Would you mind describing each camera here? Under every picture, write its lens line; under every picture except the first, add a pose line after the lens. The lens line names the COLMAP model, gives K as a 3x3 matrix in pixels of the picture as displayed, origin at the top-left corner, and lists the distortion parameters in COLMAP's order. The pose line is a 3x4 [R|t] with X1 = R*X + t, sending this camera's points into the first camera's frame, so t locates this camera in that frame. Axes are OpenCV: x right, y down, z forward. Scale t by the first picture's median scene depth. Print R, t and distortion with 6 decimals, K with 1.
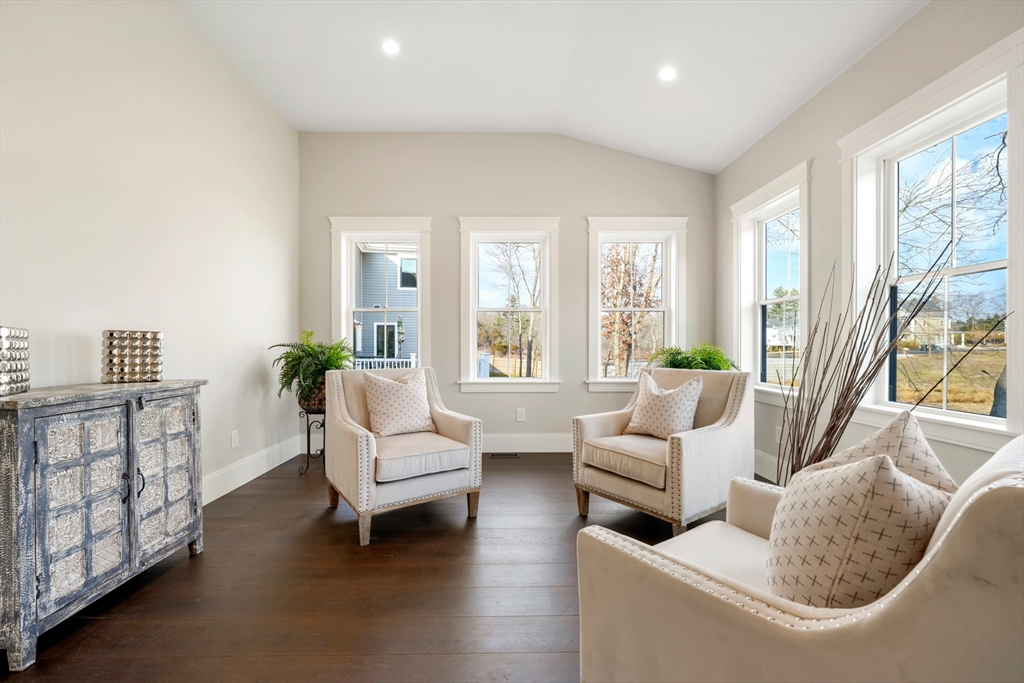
lens RADIAL K [[436.6, 0, 506.7], [0, 436.6, 347.9], [0, 0, 1]] dist [0.001480, -0.001154]
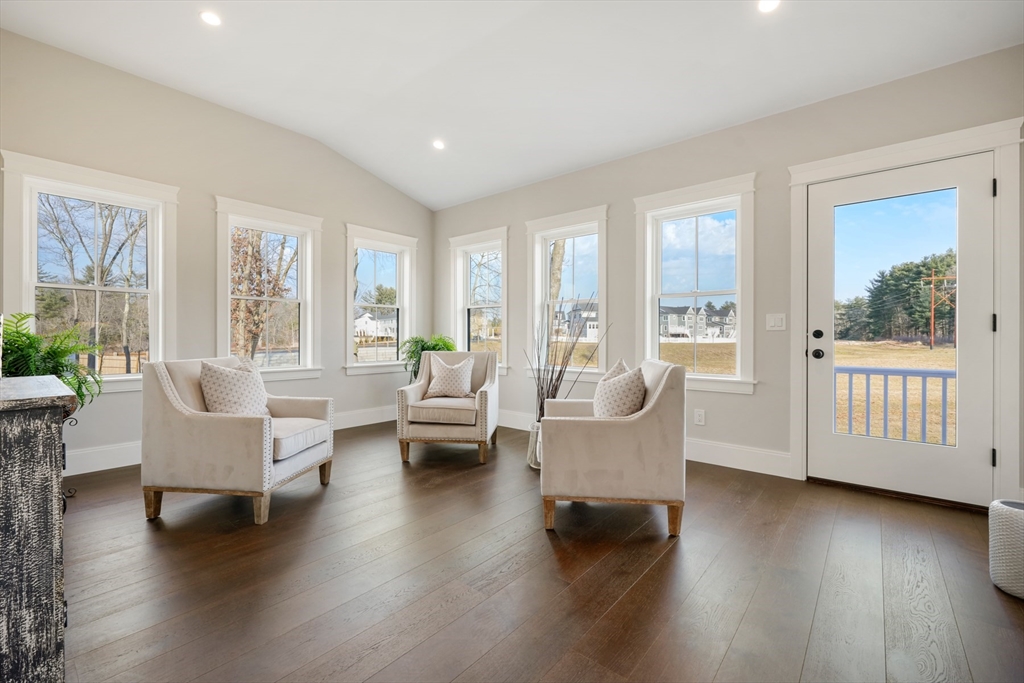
lens RADIAL K [[436.6, 0, 513.1], [0, 436.6, 338.2], [0, 0, 1]] dist [0.001480, -0.001154]
pose [[0.648147, -0.000124, 0.761515, -0.450185], [0.000417, 1.000000, -0.000192, 0.003307], [-0.761515, 0.000441, 0.648147, -0.086704]]
